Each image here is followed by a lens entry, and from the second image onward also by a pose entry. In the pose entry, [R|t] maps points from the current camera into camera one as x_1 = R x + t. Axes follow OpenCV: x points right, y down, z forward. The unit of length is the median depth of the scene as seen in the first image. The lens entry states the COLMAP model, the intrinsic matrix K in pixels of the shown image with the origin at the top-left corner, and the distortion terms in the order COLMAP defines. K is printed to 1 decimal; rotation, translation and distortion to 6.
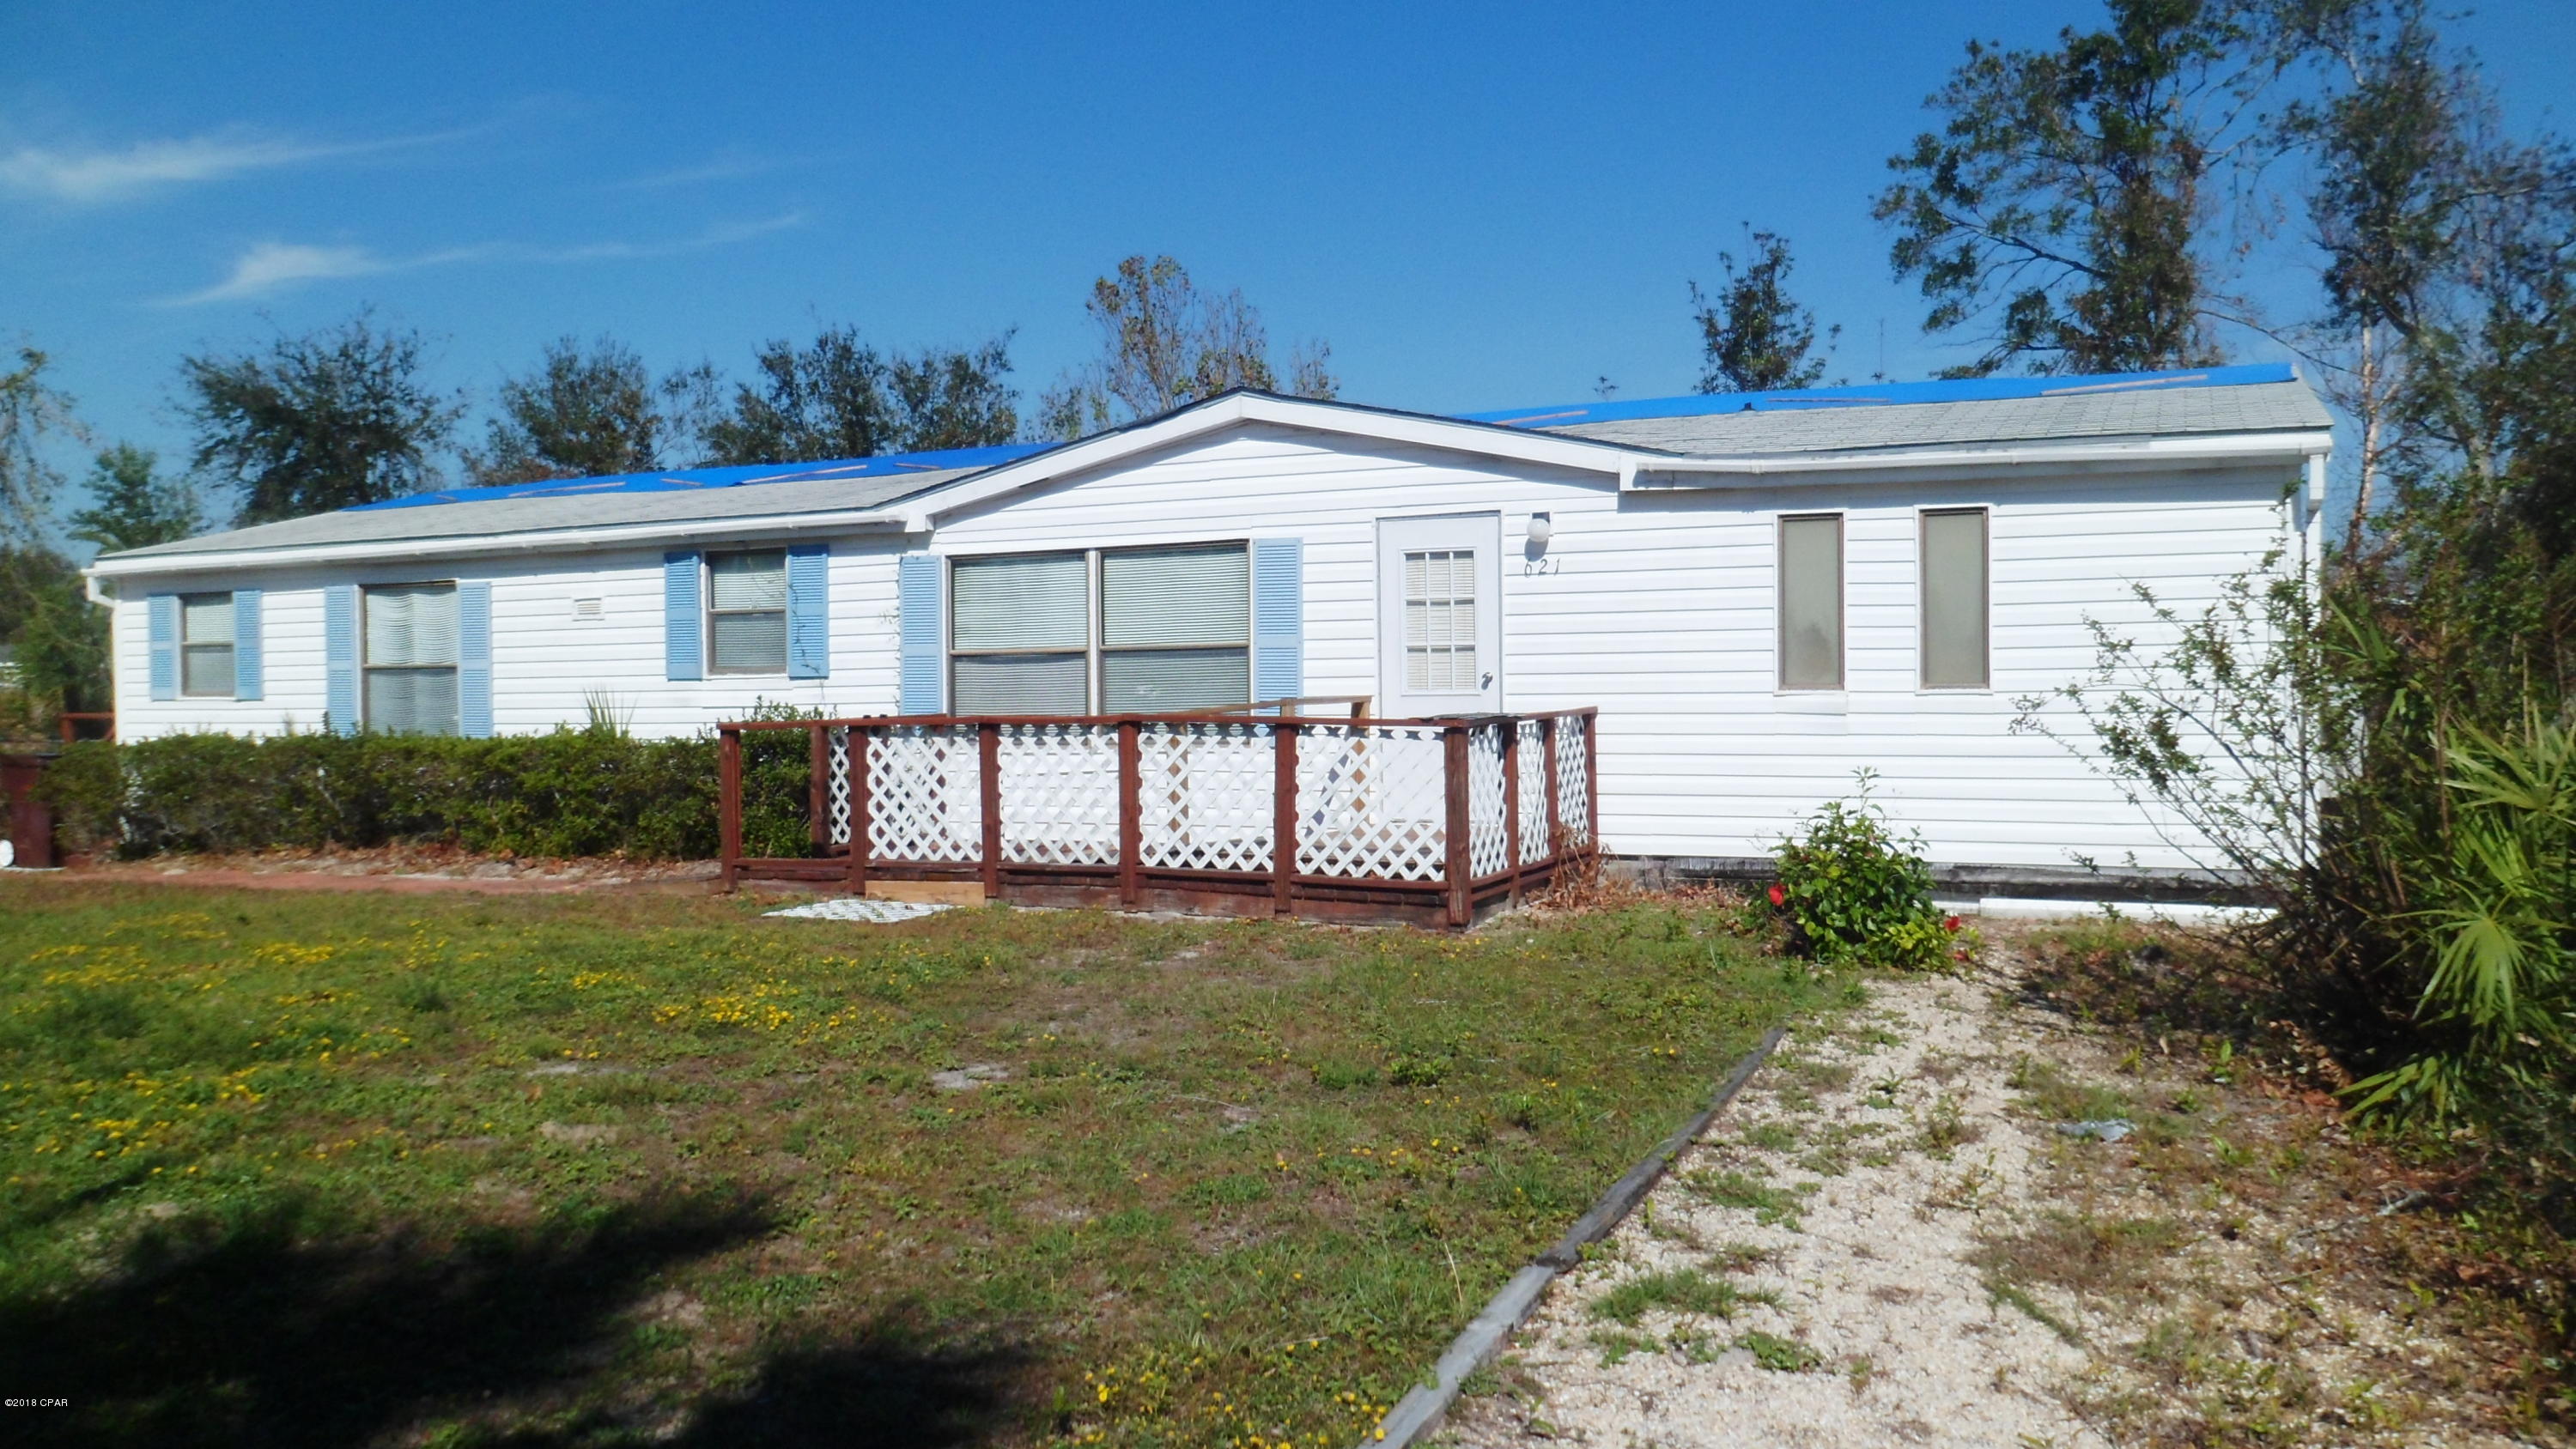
lens RADIAL K [[2002.4, 0, 1288.0], [0, 2002.4, 724.5], [0, 0, 1]] dist [-0.090222, 0.048569]
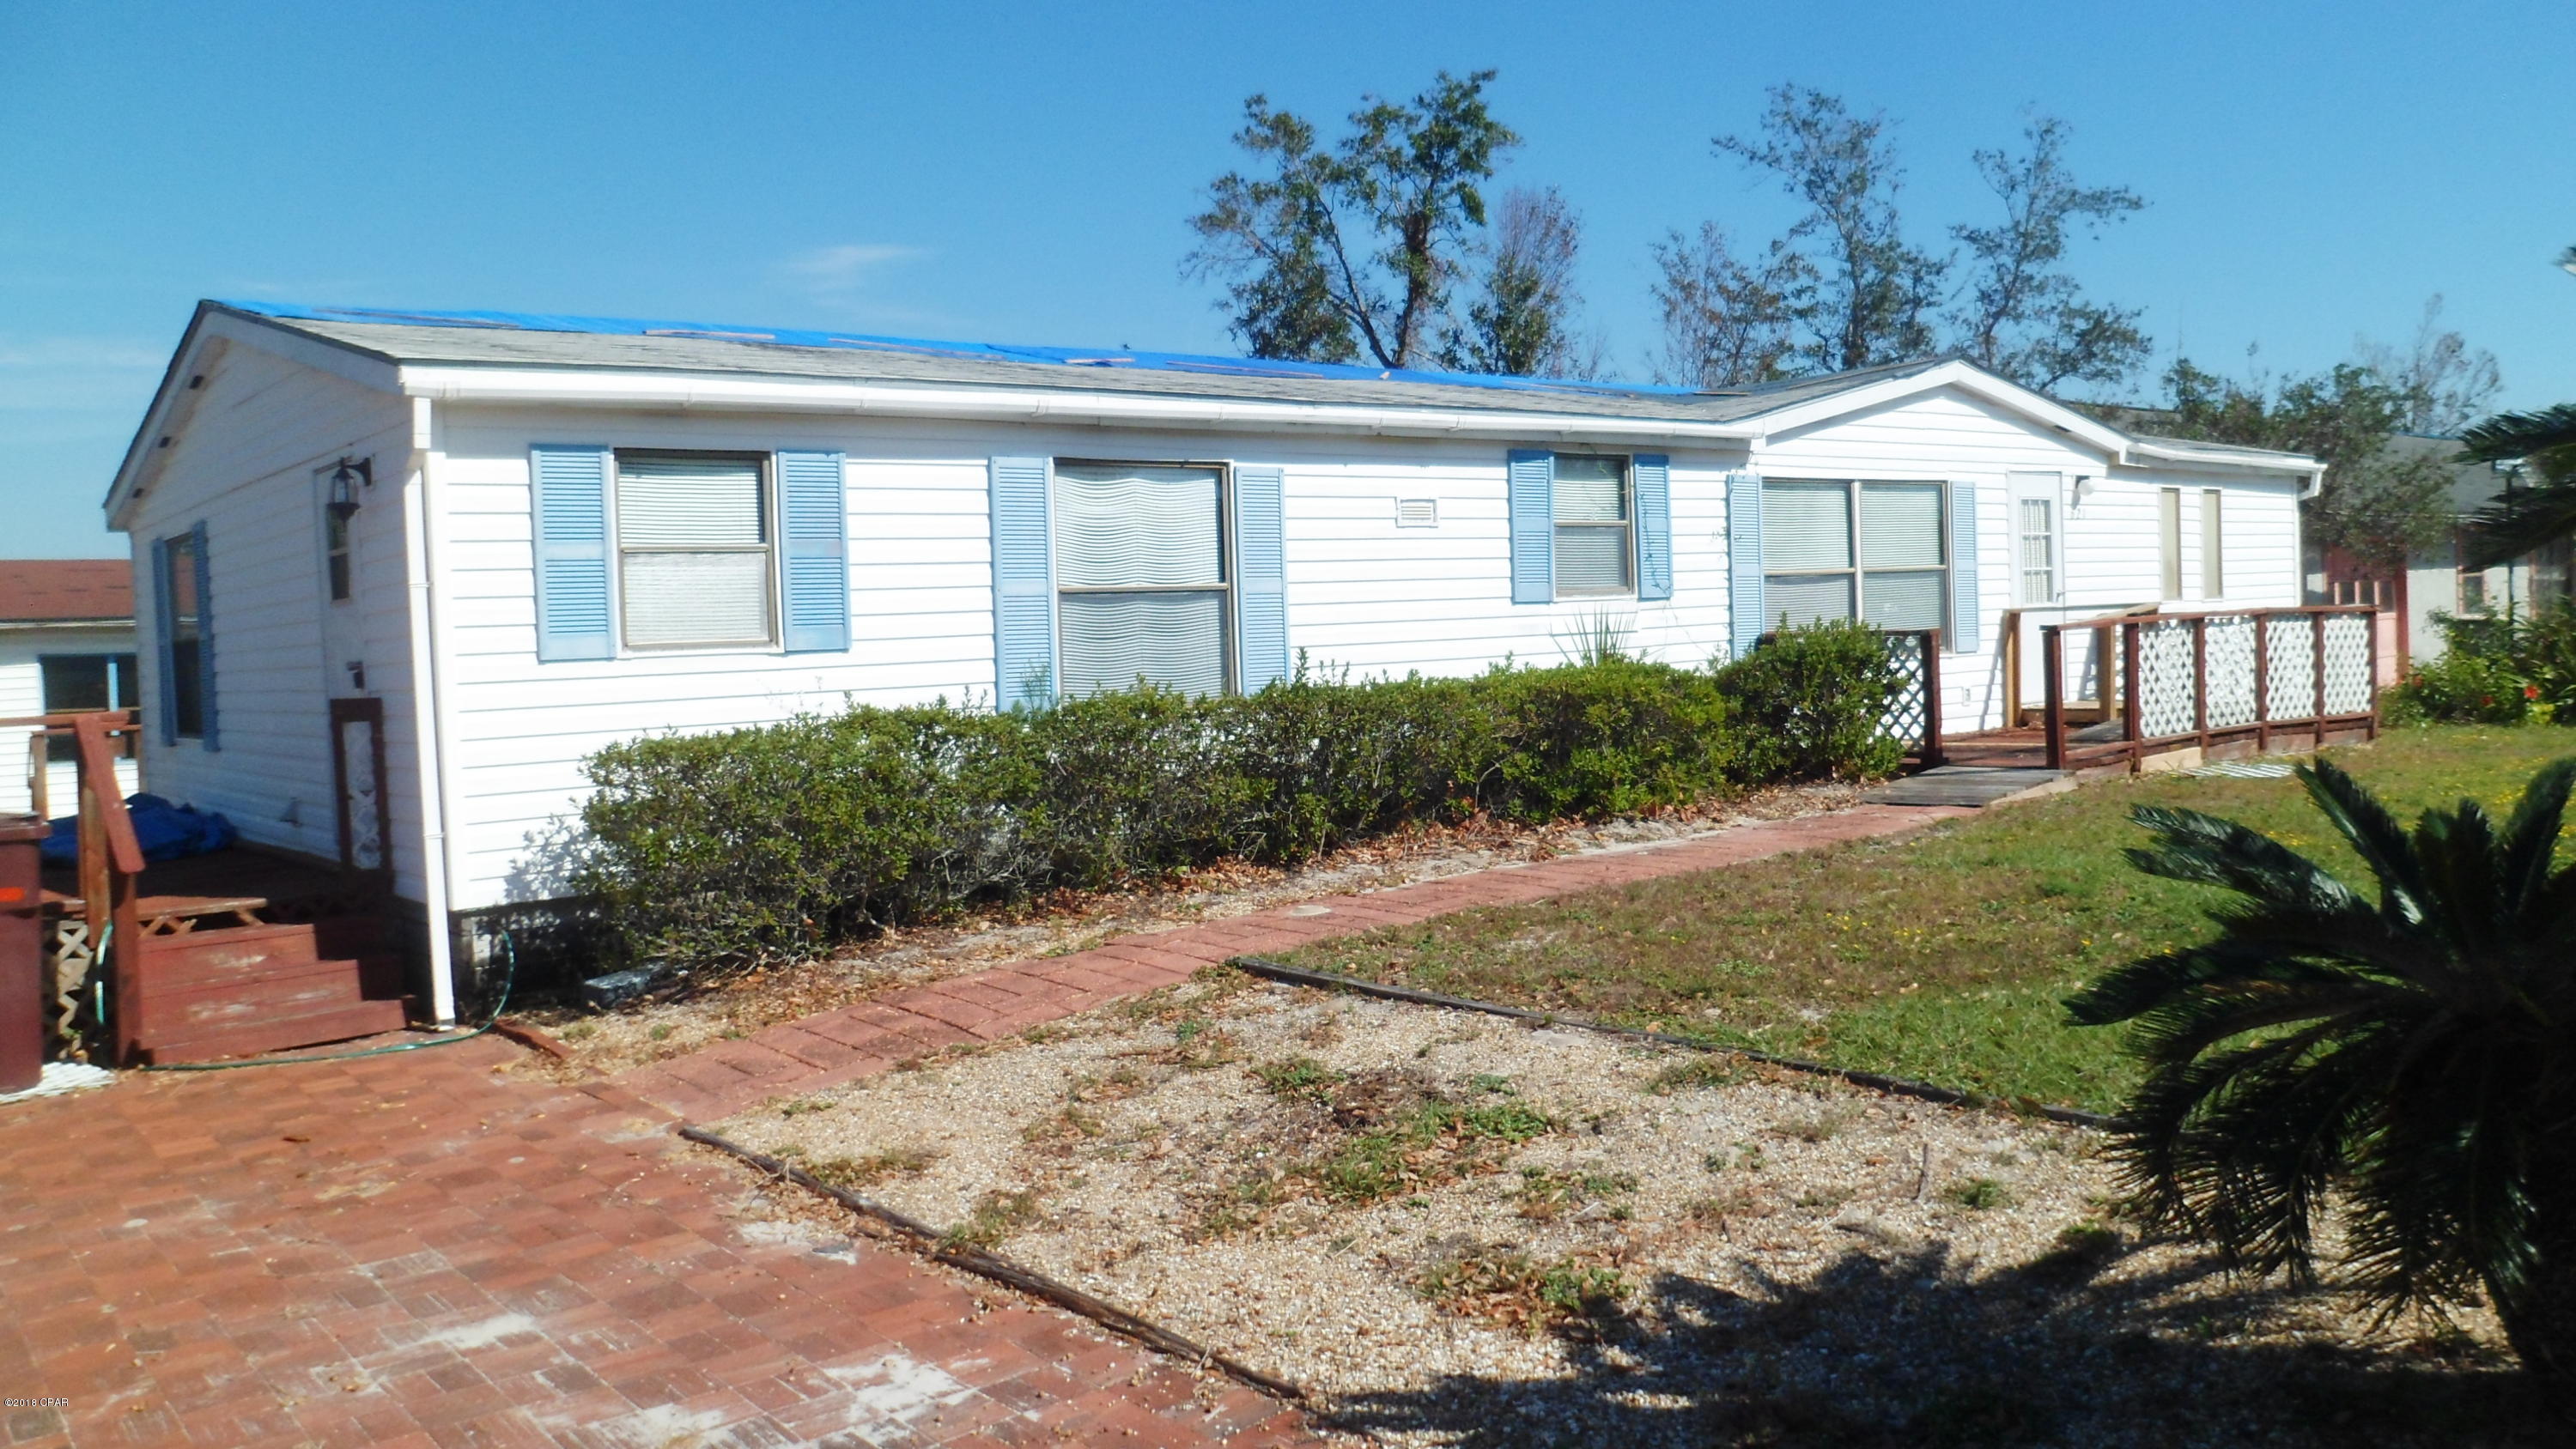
lens RADIAL K [[2002.4, 0, 1288.0], [0, 2002.4, 724.5], [0, 0, 1]] dist [-0.090222, 0.048569]
pose [[0.430038, -0.049028, 0.901479, -1.106517], [0.055886, 0.998055, 0.027621, -0.000869], [-0.901080, 0.038501, 0.431941, 0.733815]]
